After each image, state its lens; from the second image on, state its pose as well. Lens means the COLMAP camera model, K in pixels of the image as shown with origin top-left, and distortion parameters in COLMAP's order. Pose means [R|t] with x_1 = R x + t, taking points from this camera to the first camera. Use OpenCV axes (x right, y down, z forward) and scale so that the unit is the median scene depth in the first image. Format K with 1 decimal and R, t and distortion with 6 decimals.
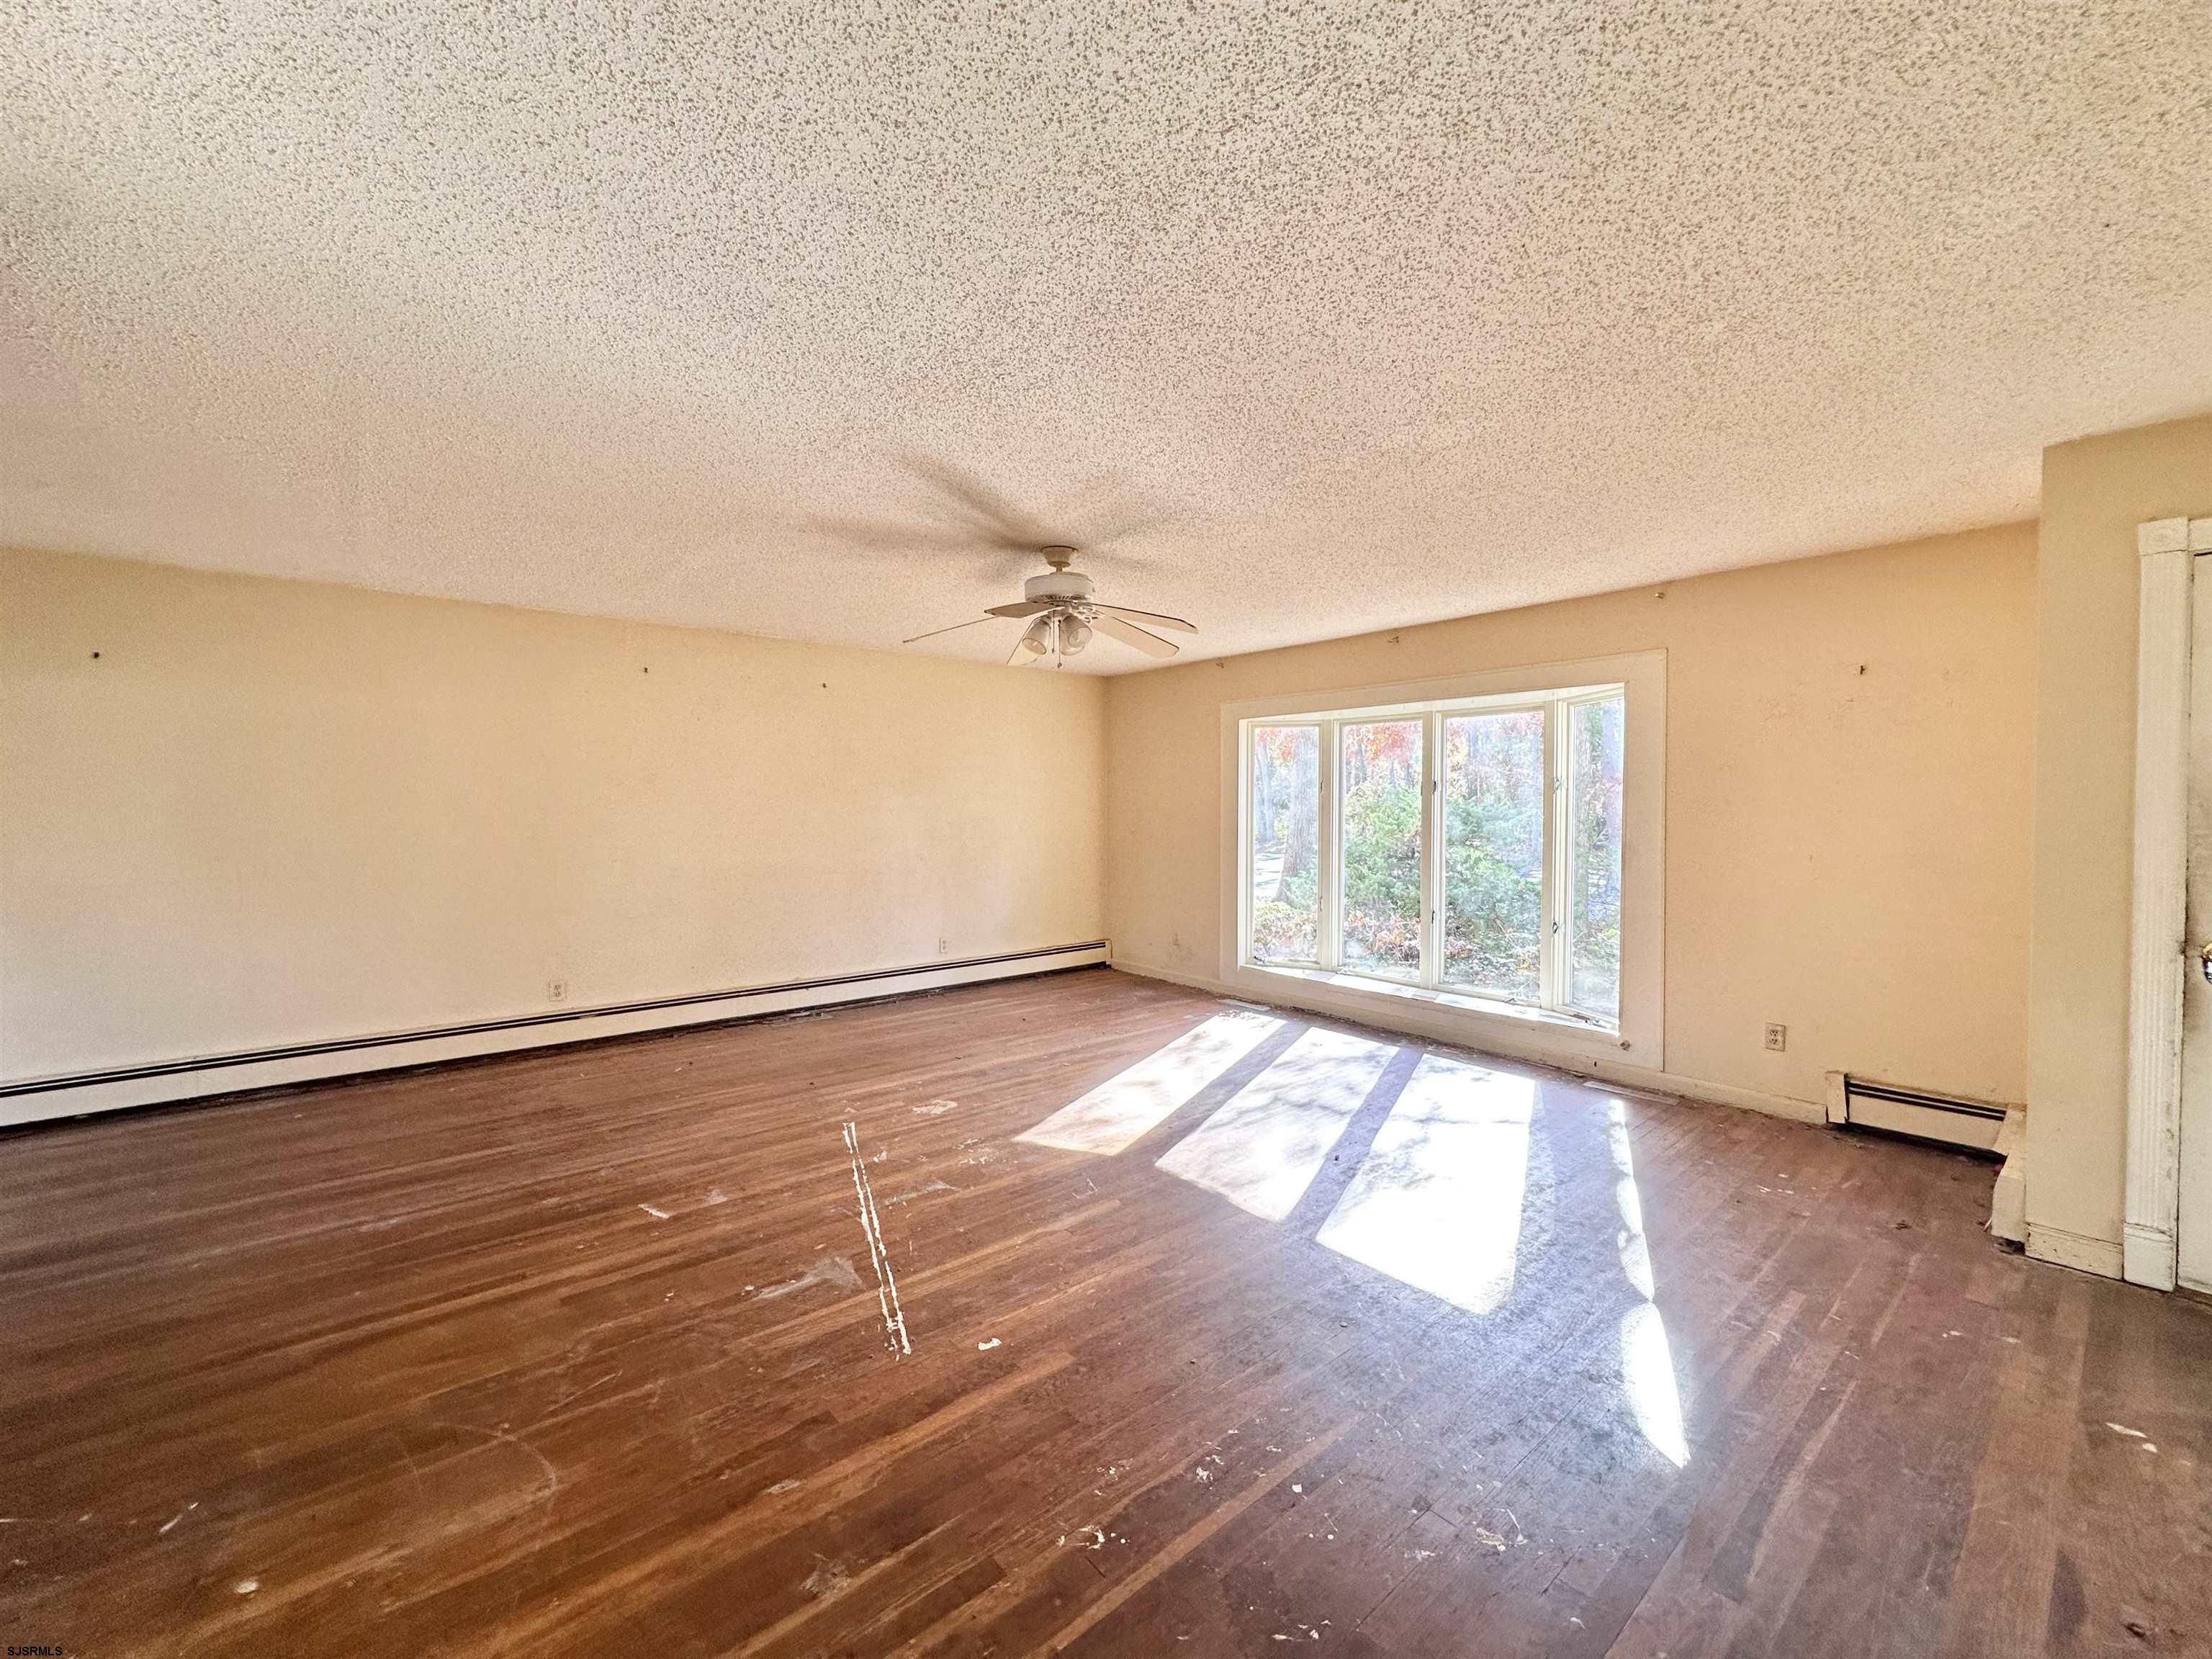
lens RADIAL K [[883.7, 0, 1110.3], [0, 883.7, 829.7], [0, 0, 1]] dist [-0.006178, 0.001299]
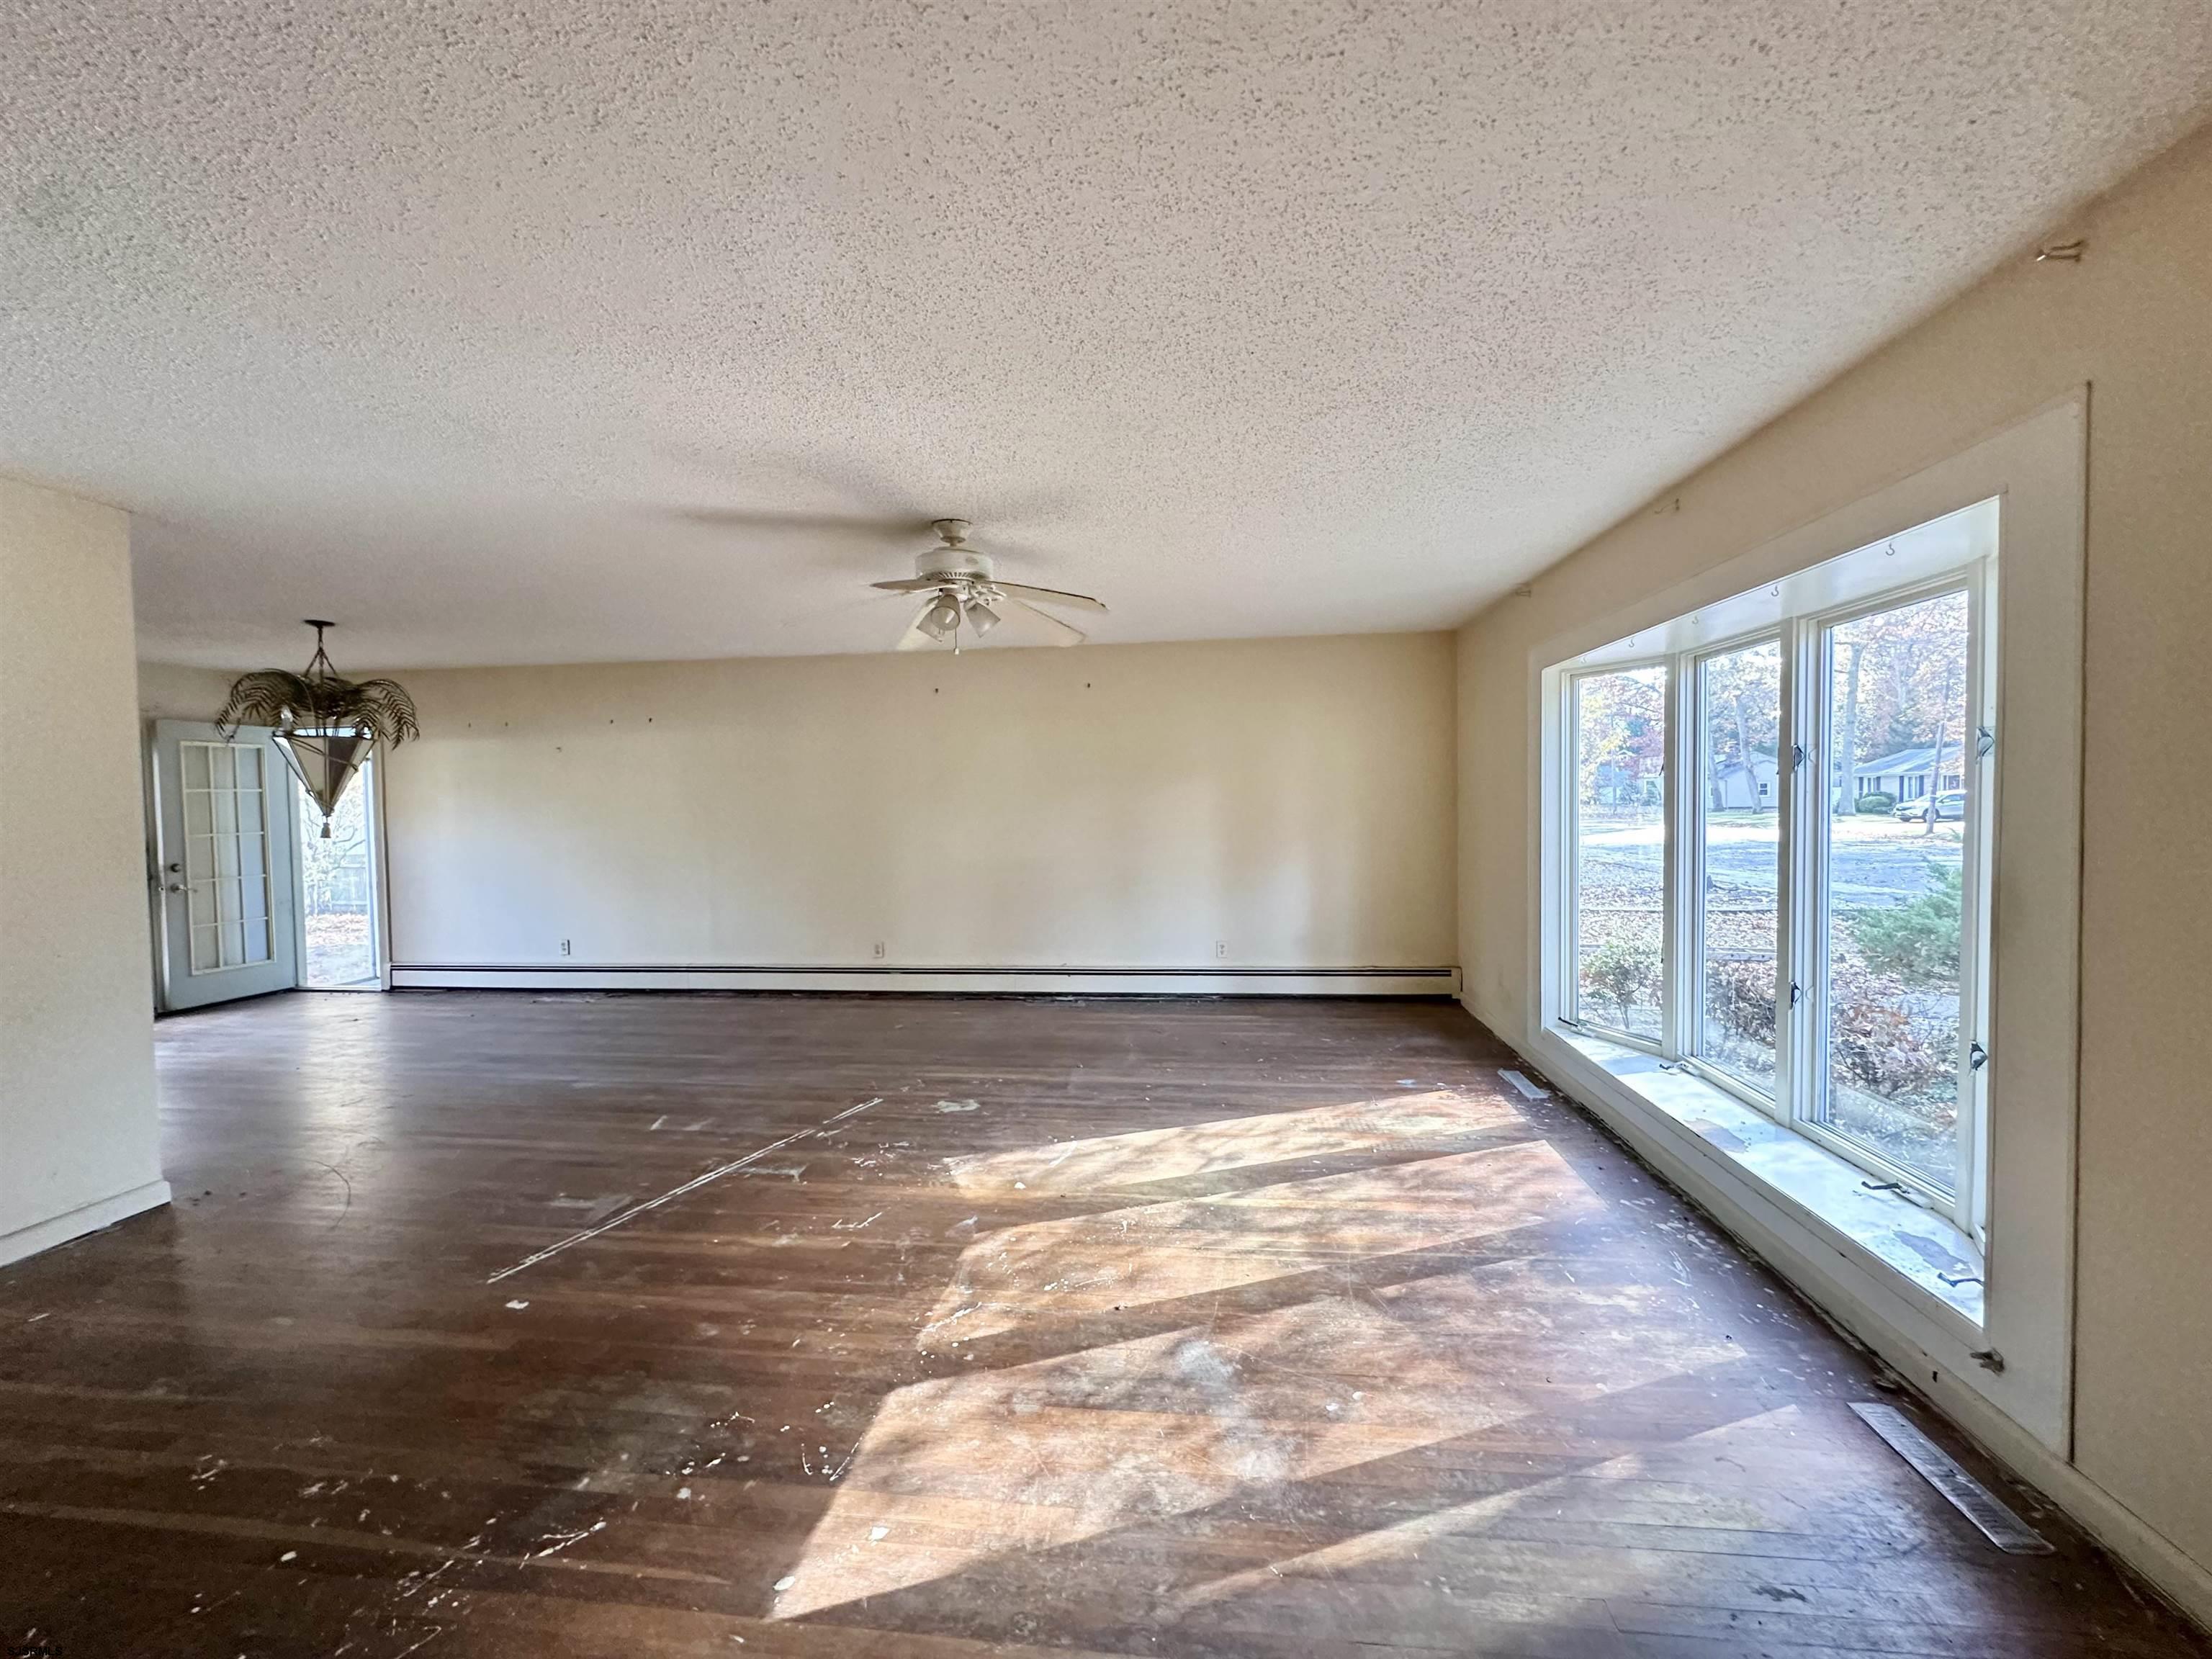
lens RADIAL K [[883.7, 0, 1108.8], [0, 883.7, 827.1], [0, 0, 1]] dist [-0.006178, 0.001299]
pose [[0.684852, 0.010924, -0.728600, 0.731532], [-0.003361, 0.999924, 0.011833, -0.015703], [0.728674, -0.005655, 0.684837, 0.499956]]
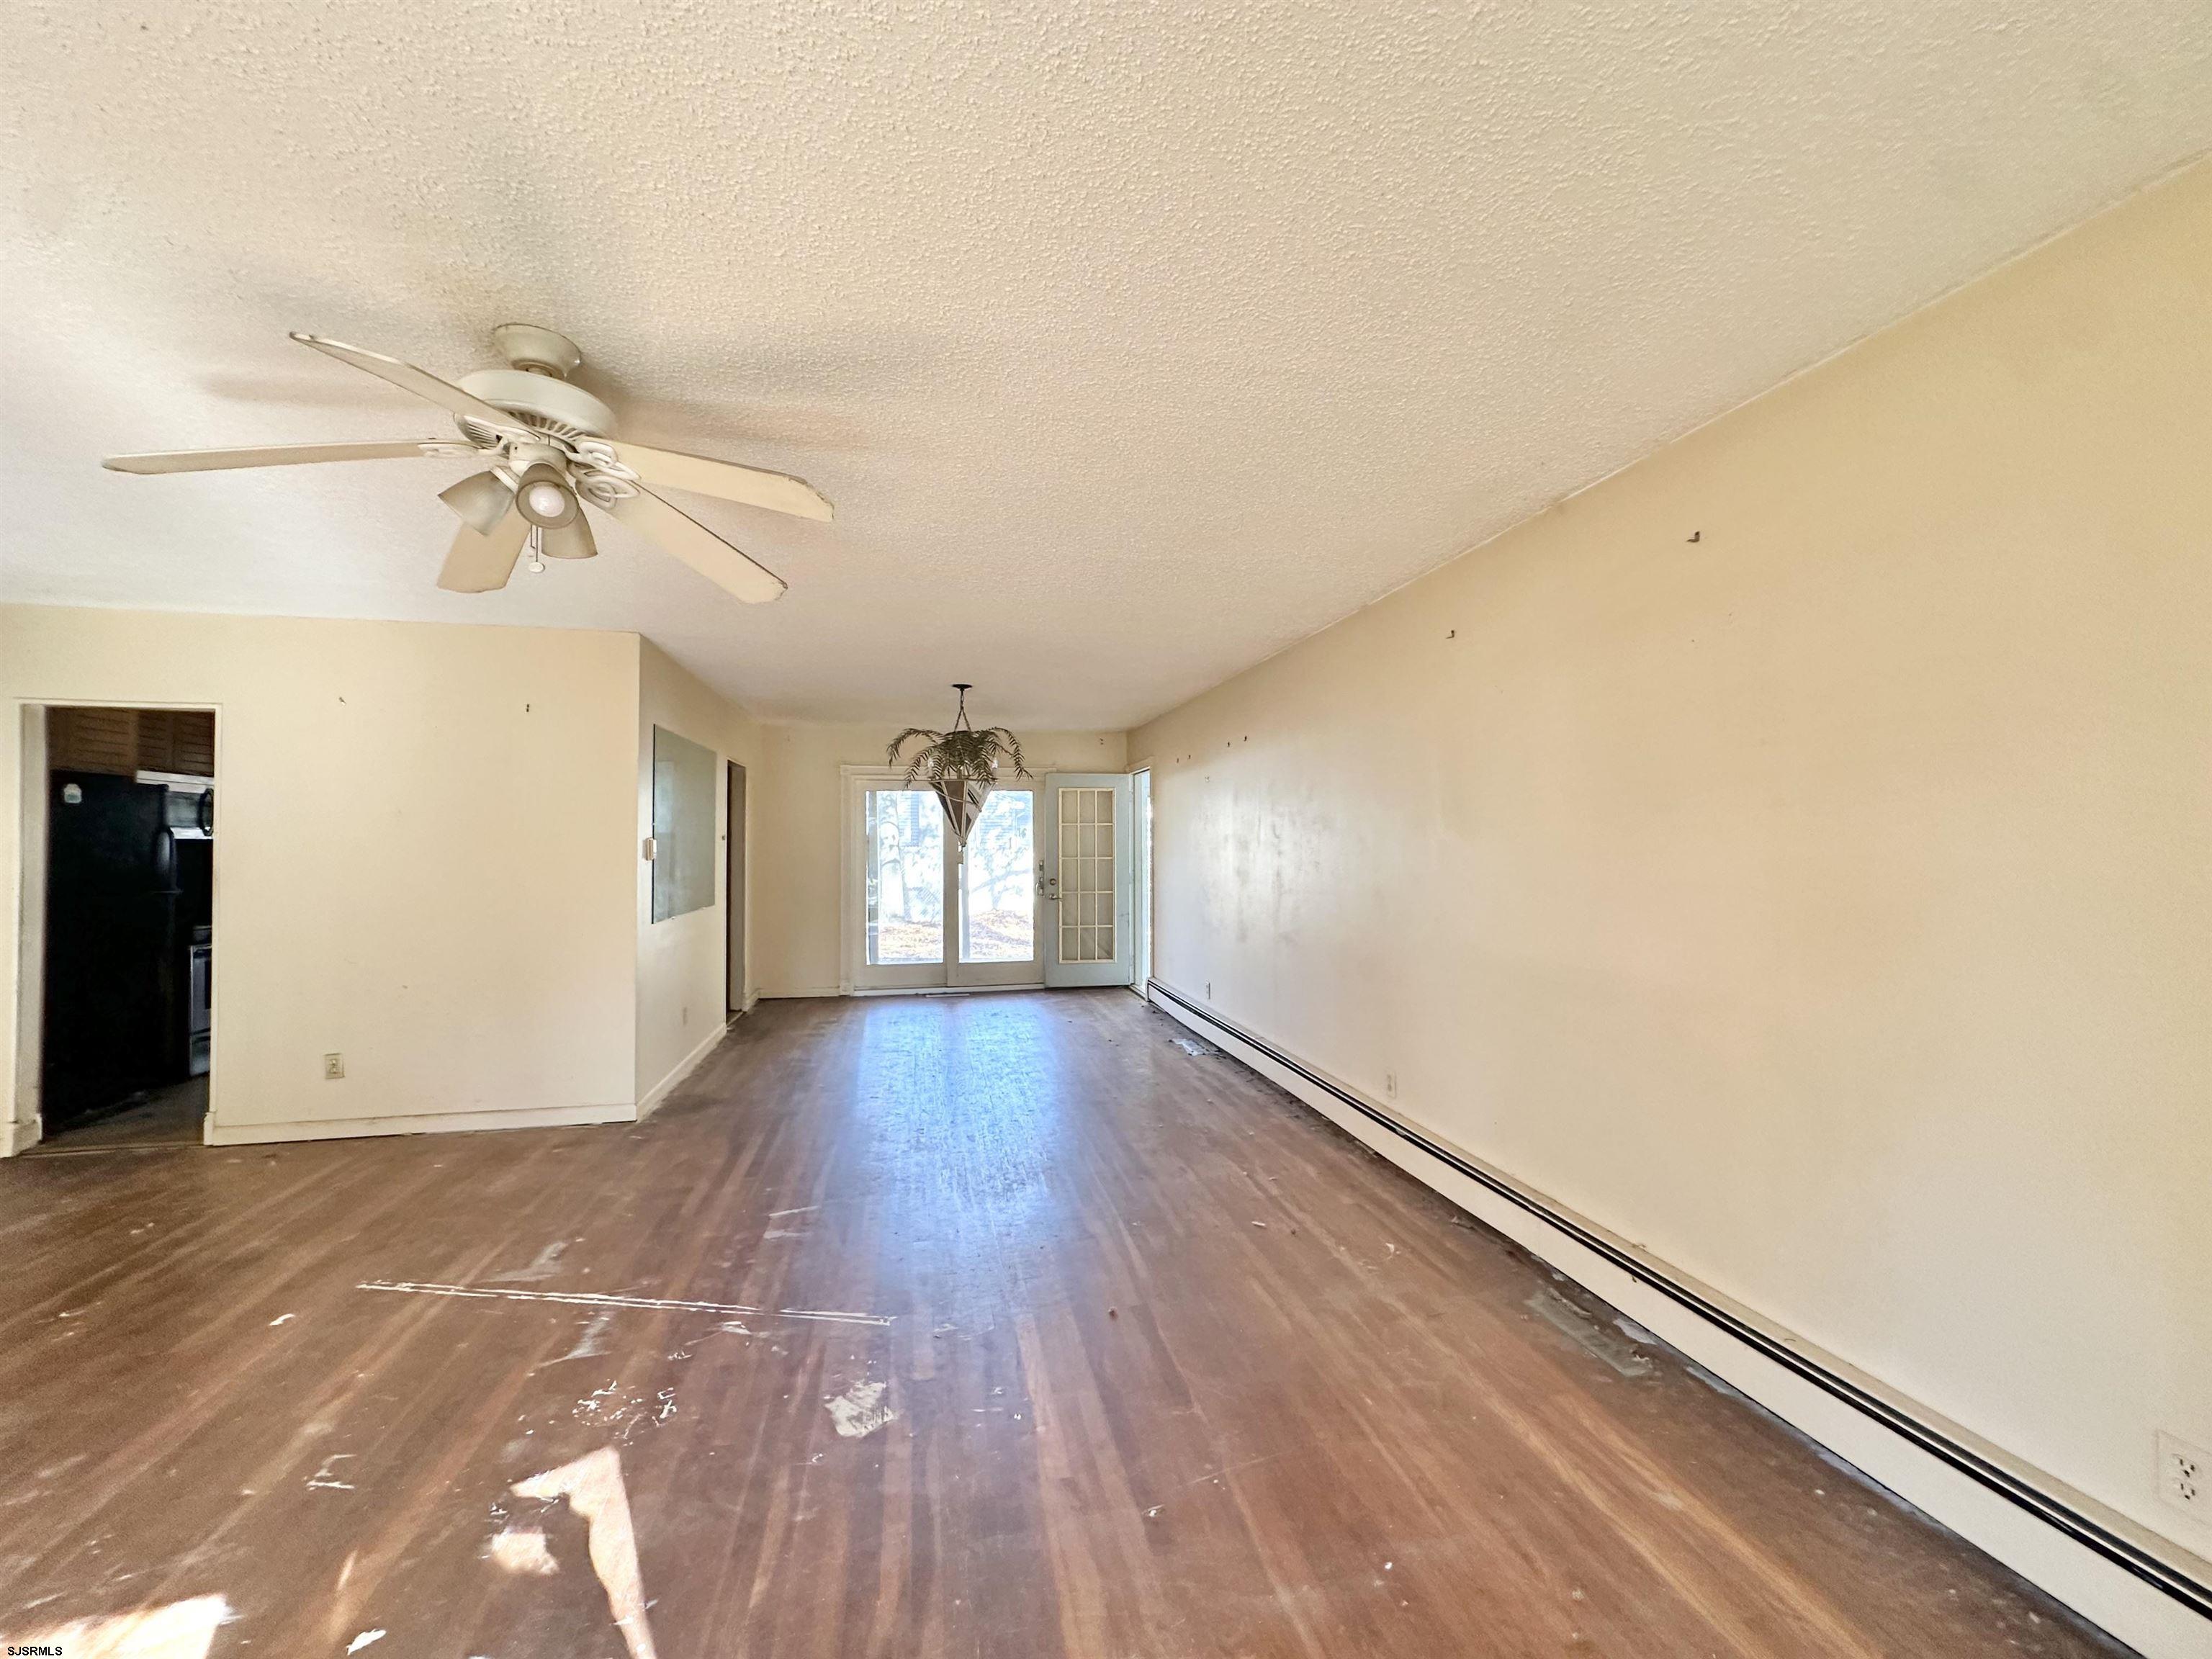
lens RADIAL K [[883.7, 0, 1103.0], [0, 883.7, 832.5], [0, 0, 1]] dist [-0.006178, 0.001299]
pose [[-0.471208, -0.009827, -0.881967, 0.233664], [-0.021136, 0.999777, 0.000153, -0.041900], [0.881769, 0.018713, -0.471310, 1.553118]]
